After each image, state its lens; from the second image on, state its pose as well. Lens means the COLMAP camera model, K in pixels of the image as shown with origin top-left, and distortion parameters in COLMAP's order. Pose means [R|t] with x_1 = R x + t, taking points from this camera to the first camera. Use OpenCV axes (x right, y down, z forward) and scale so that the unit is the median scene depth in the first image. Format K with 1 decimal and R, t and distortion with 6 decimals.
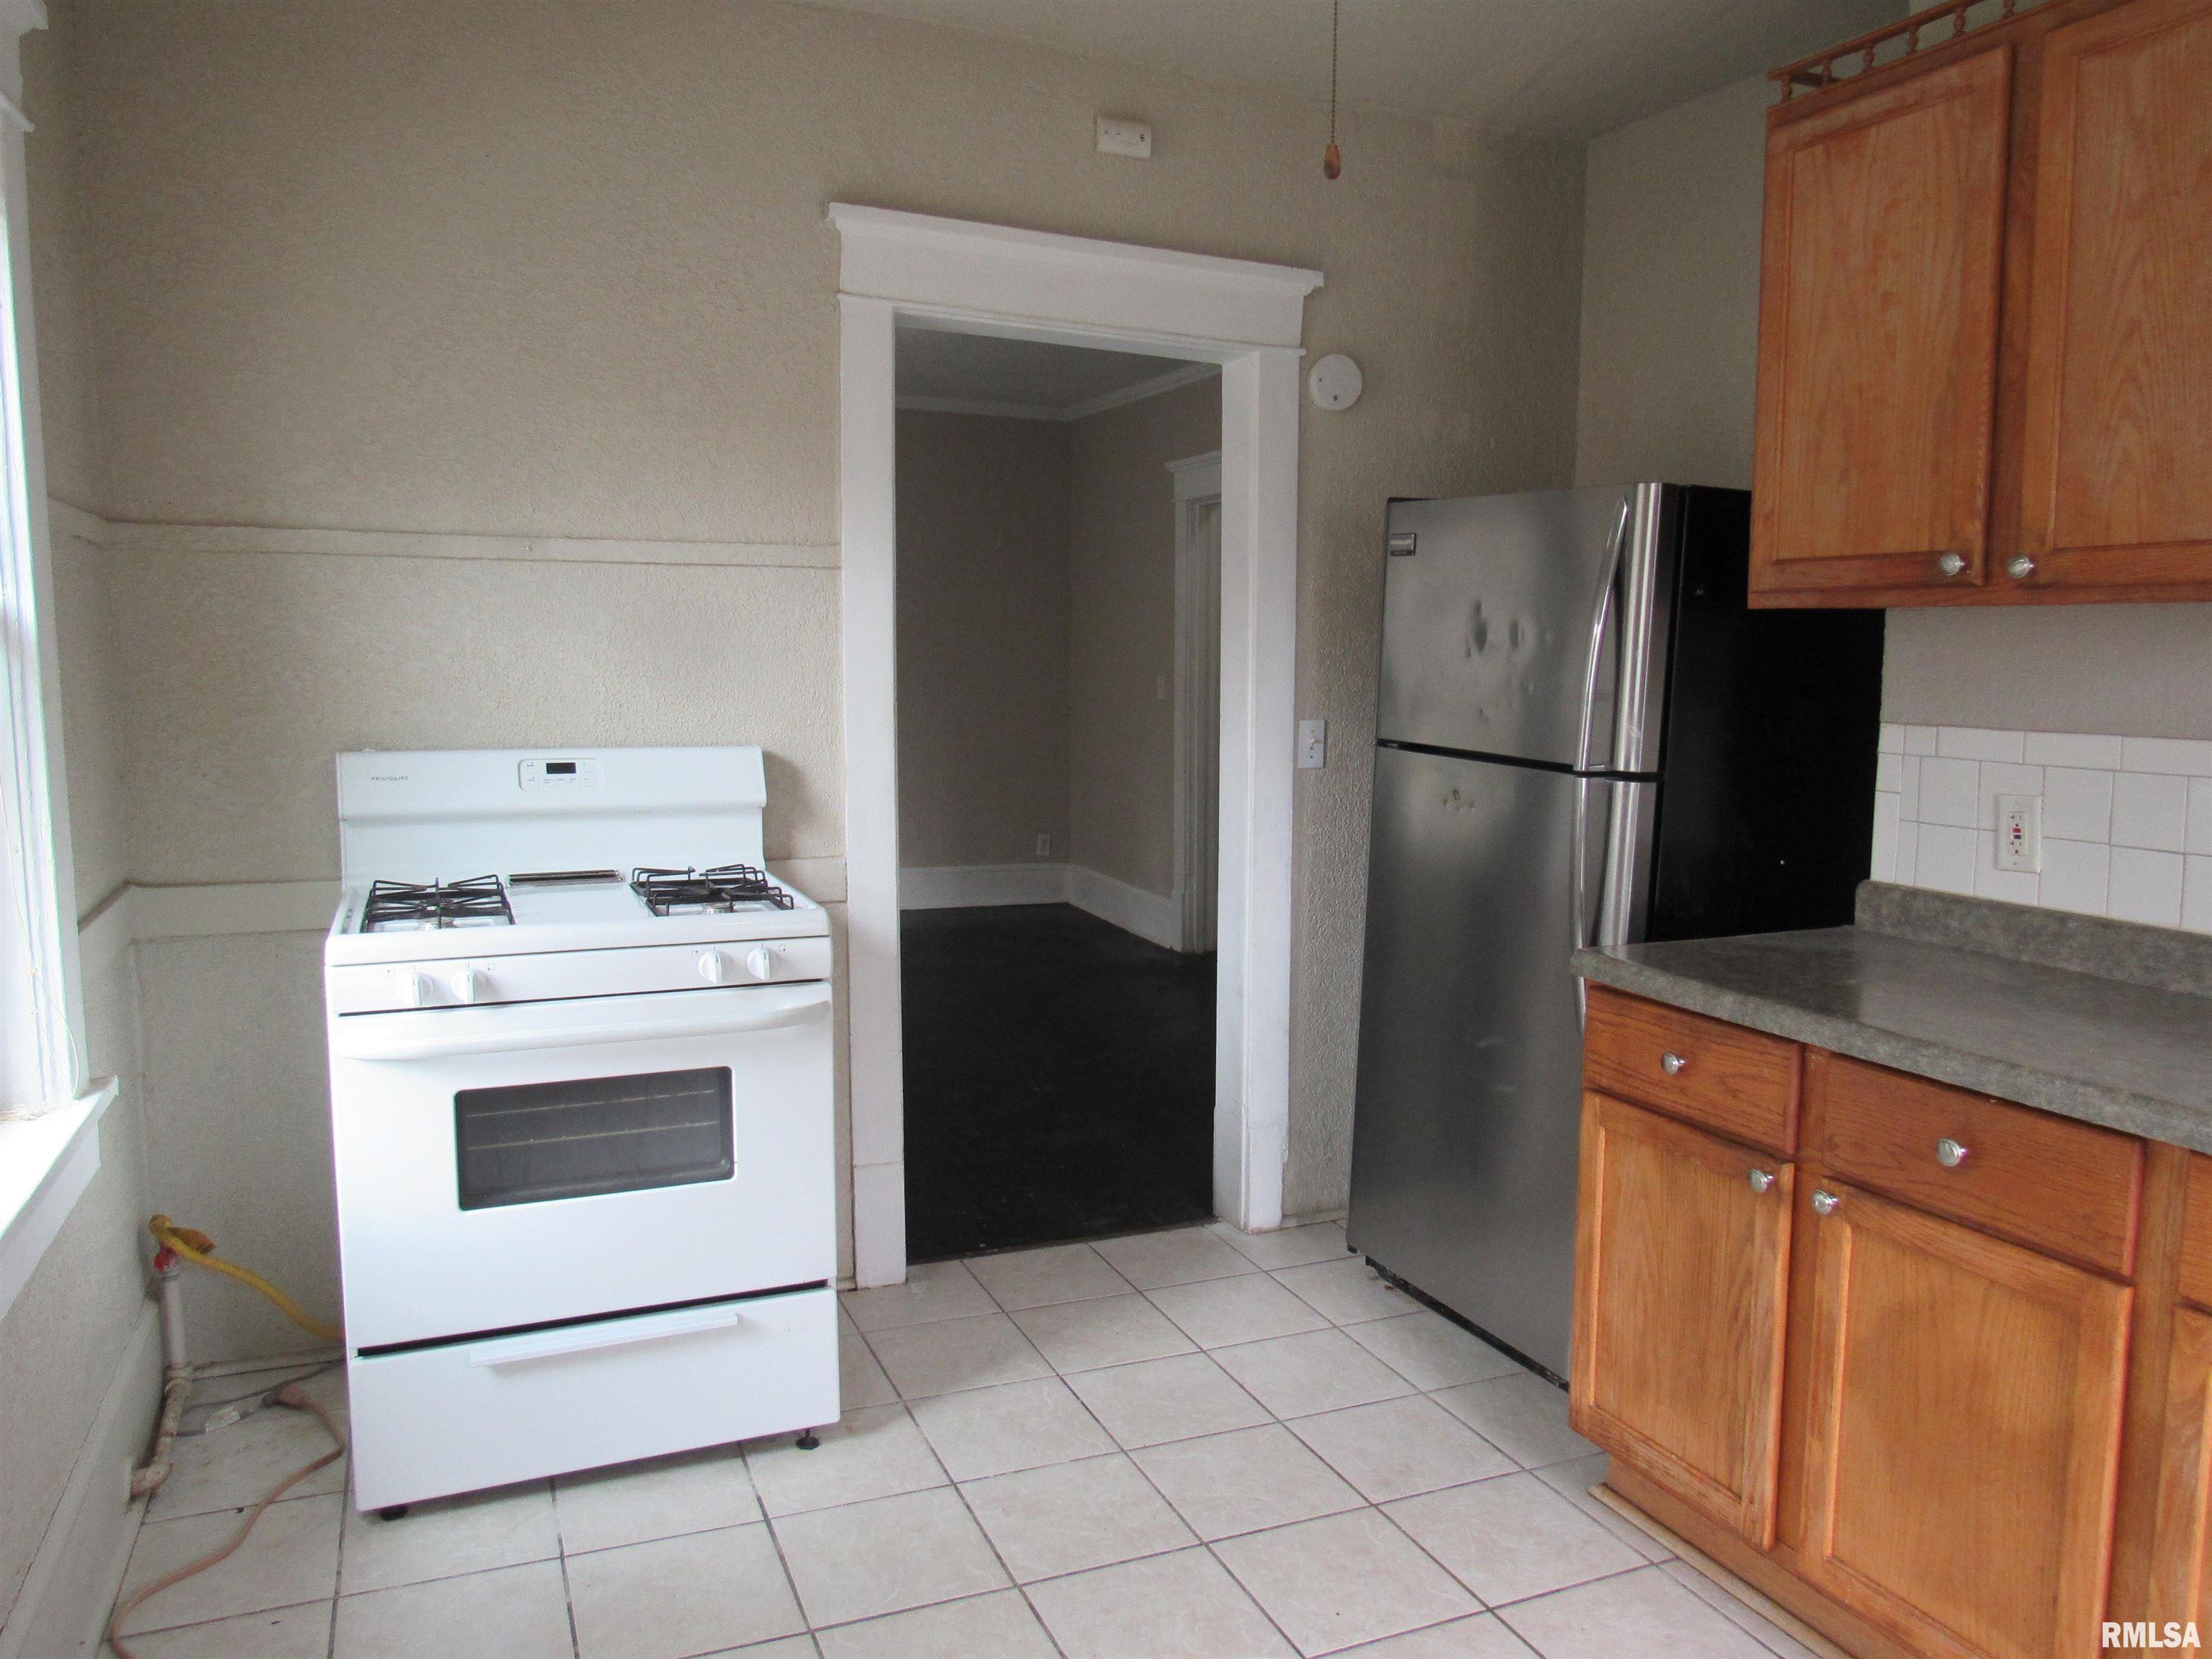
lens RADIAL K [[1610.4, 0, 1120.6], [0, 1610.4, 830.0], [0, 0, 1]] dist [0.004010, -0.006108]
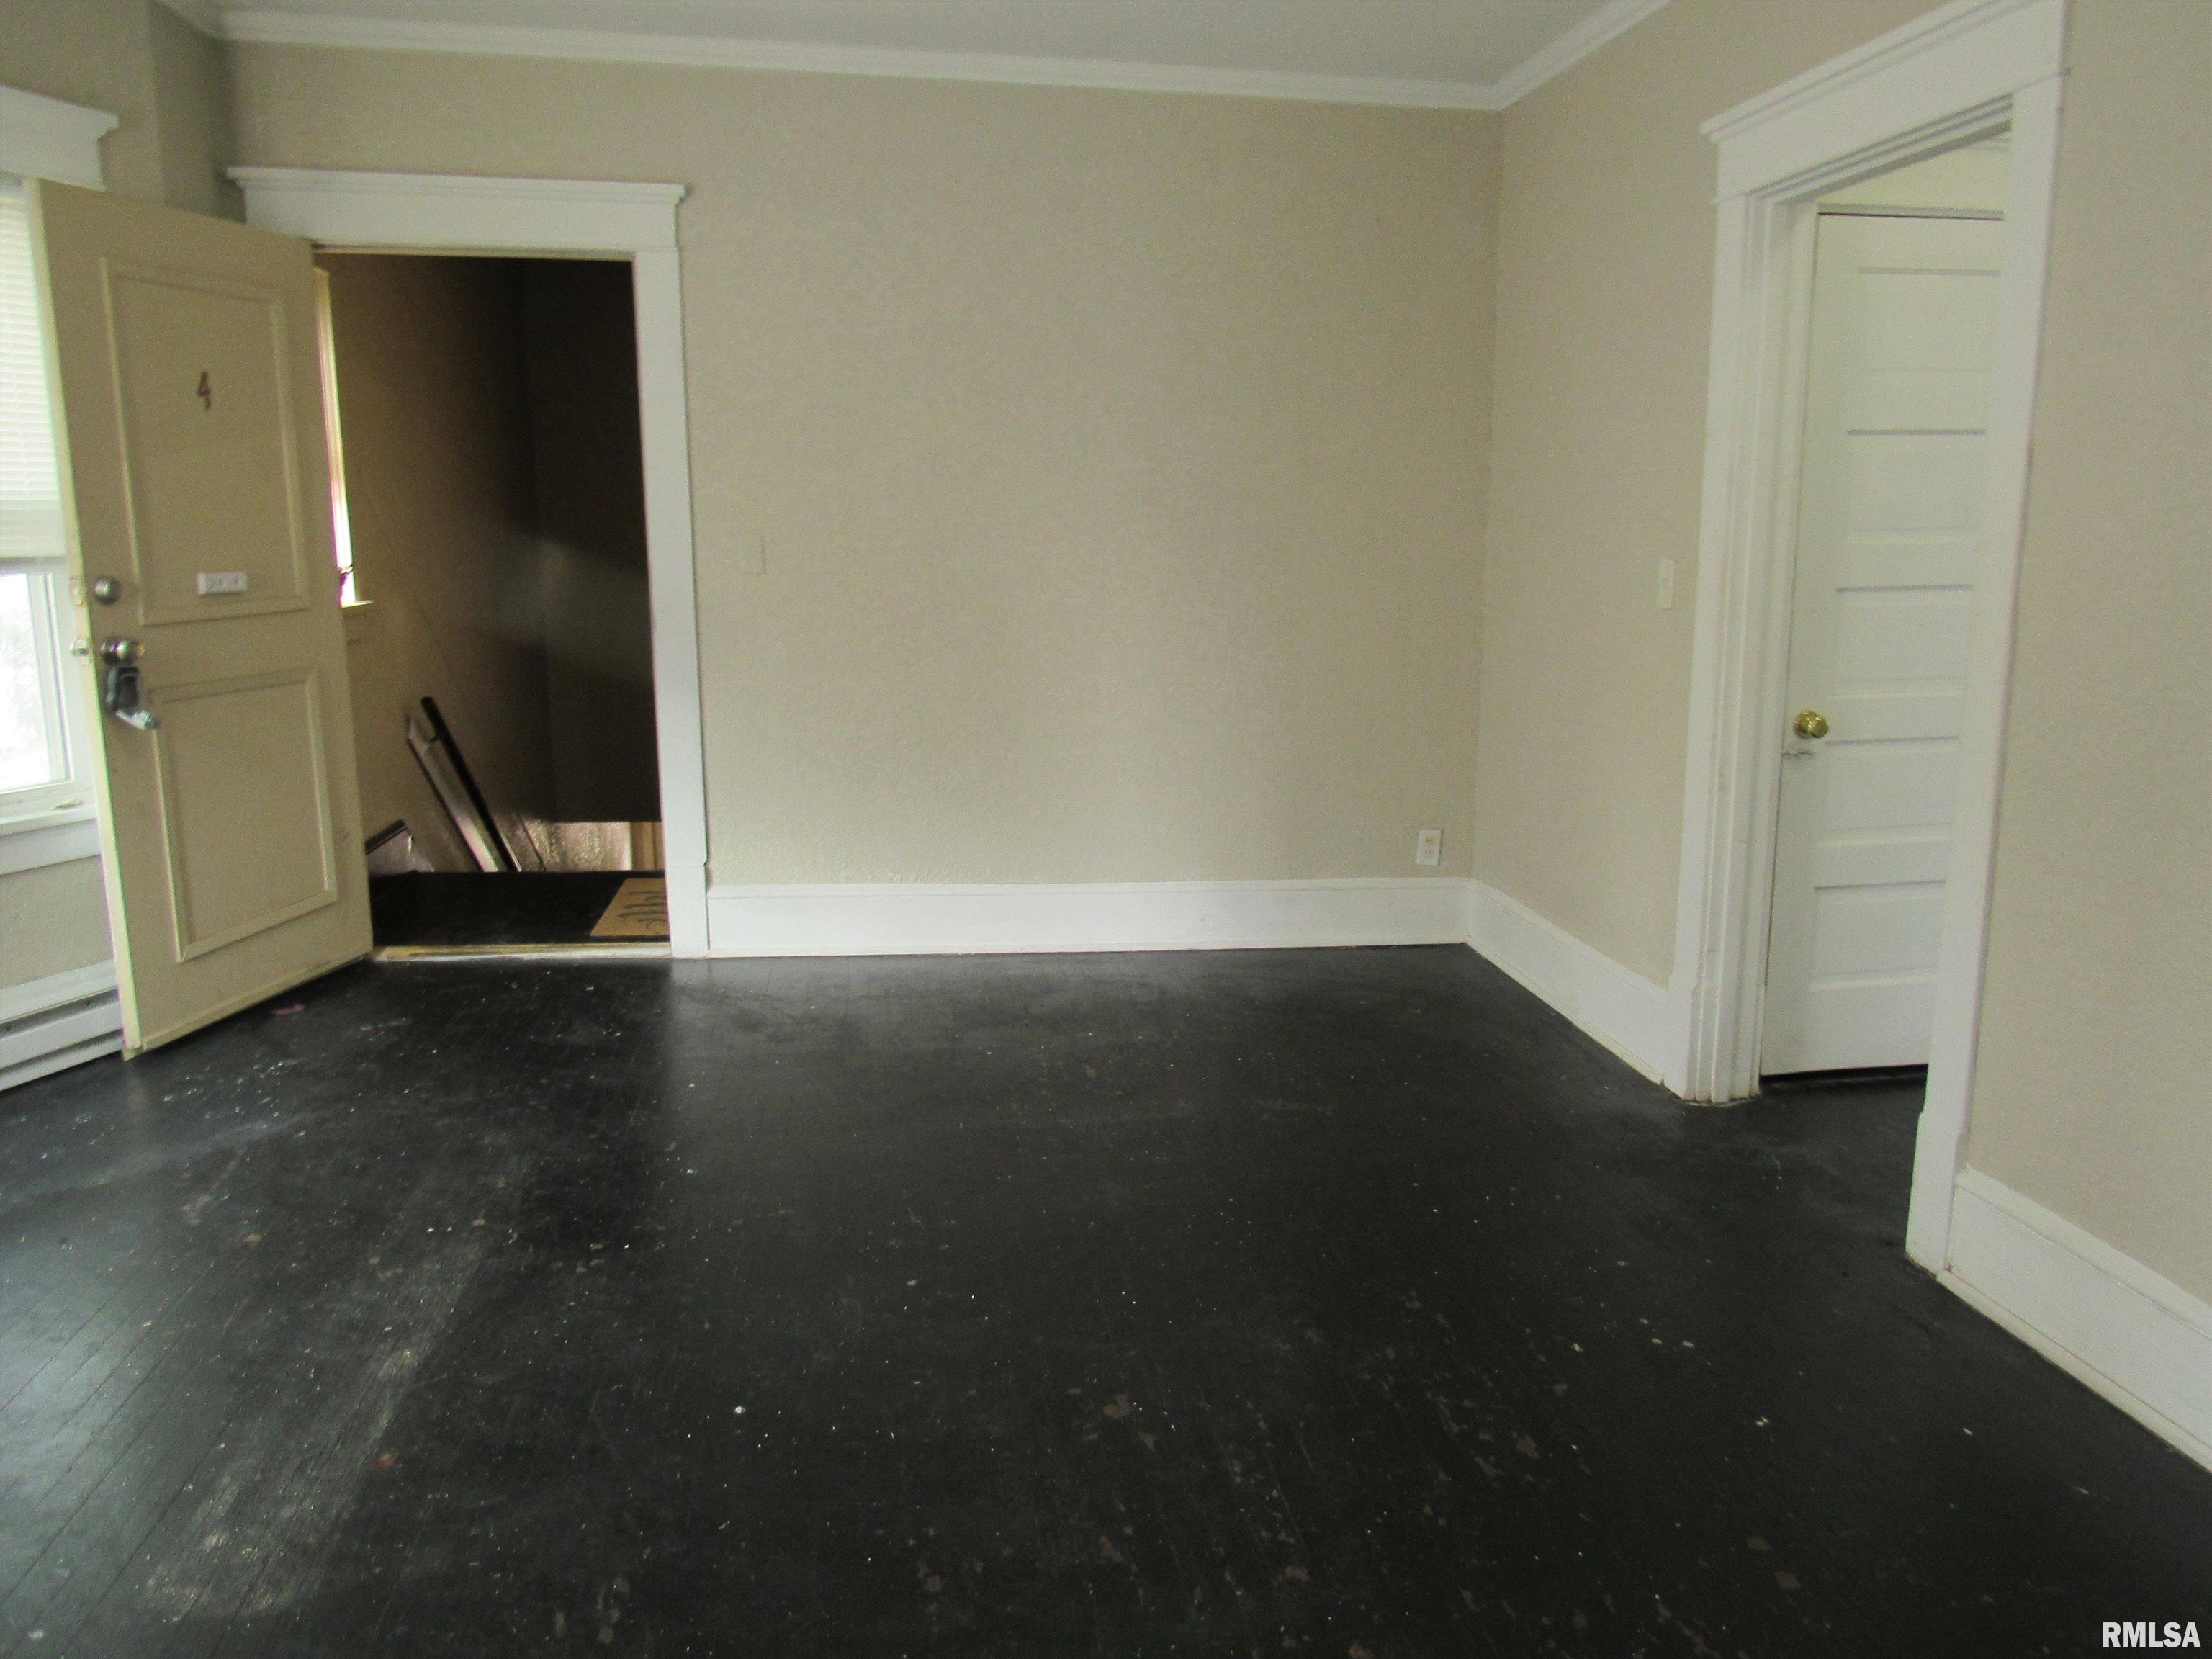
lens RADIAL K [[1610.4, 0, 1104.0], [0, 1610.4, 835.7], [0, 0, 1]] dist [0.004010, -0.006108]
pose [[0.966845, 0.037786, -0.252552, -0.011593], [-0.021009, 0.997409, 0.068801, -0.030221], [0.254497, -0.061214, 0.965134, 0.344206]]
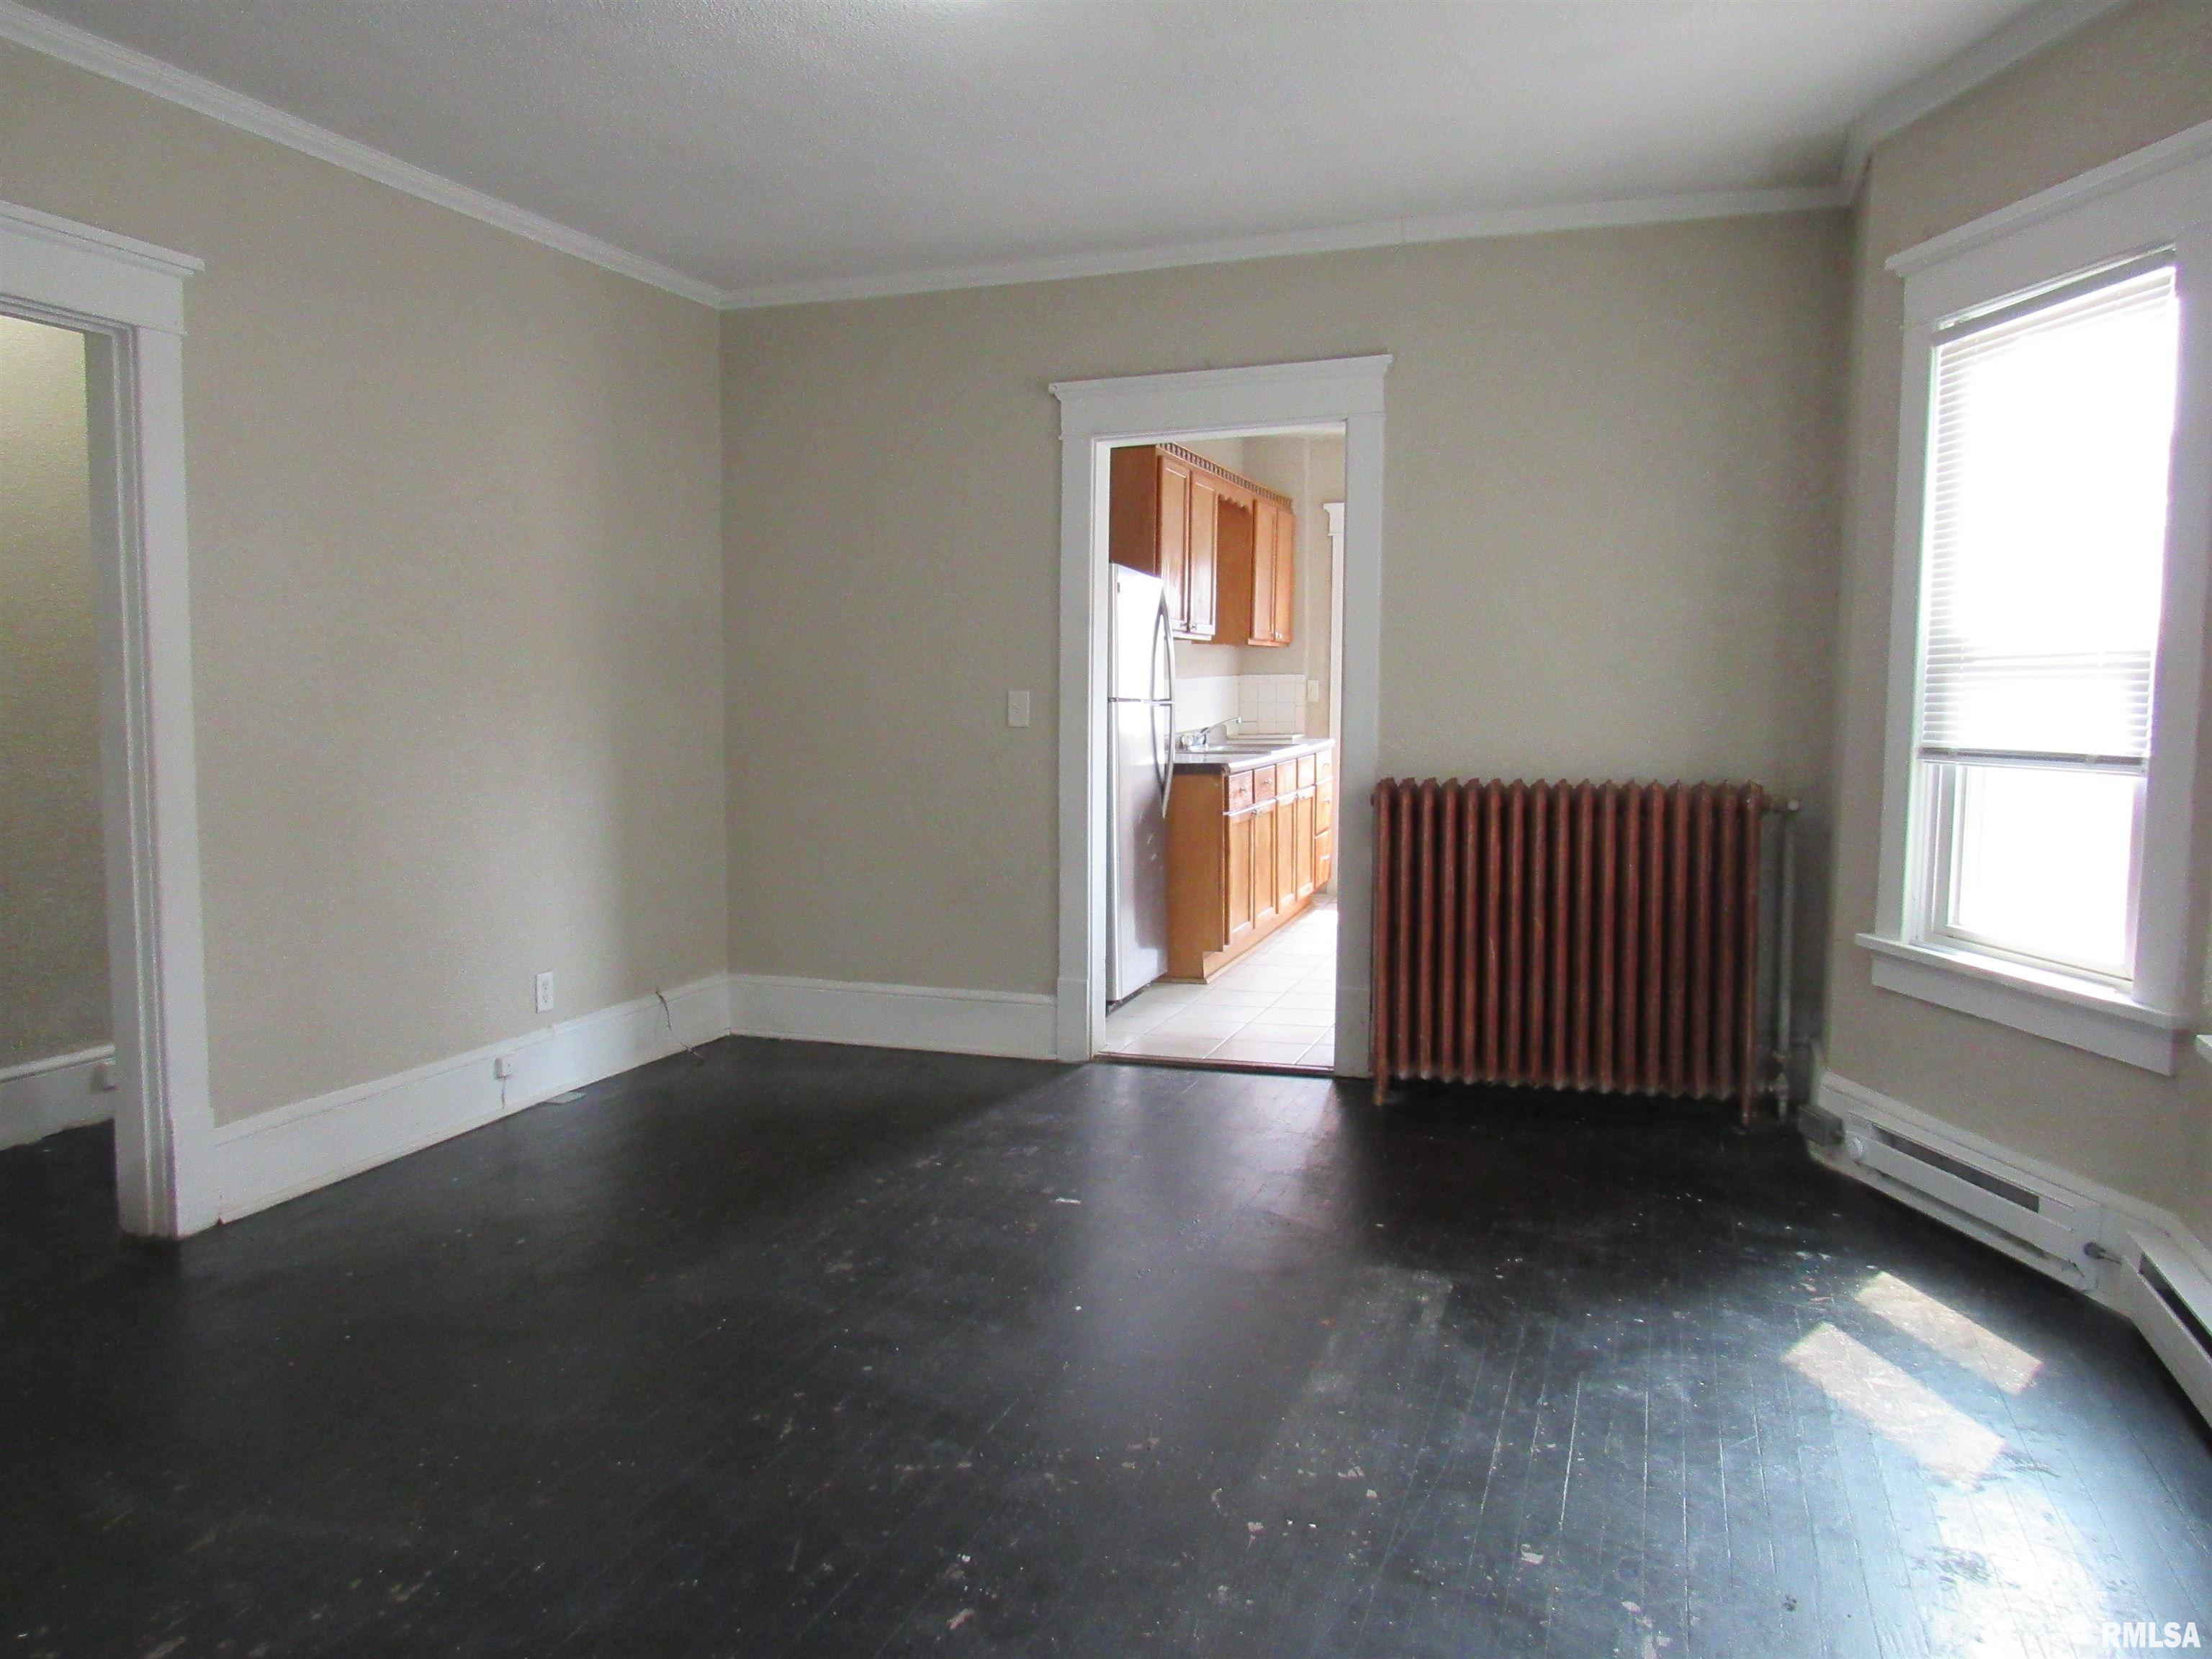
lens RADIAL K [[1610.4, 0, 1104.3], [0, 1610.4, 822.6], [0, 0, 1]] dist [0.004010, -0.006108]
pose [[-0.743677, -0.065365, 0.665336, -0.295673], [0.074150, 0.981004, 0.179258, -0.073058], [-0.664415, 0.182645, -0.724703, 0.719939]]
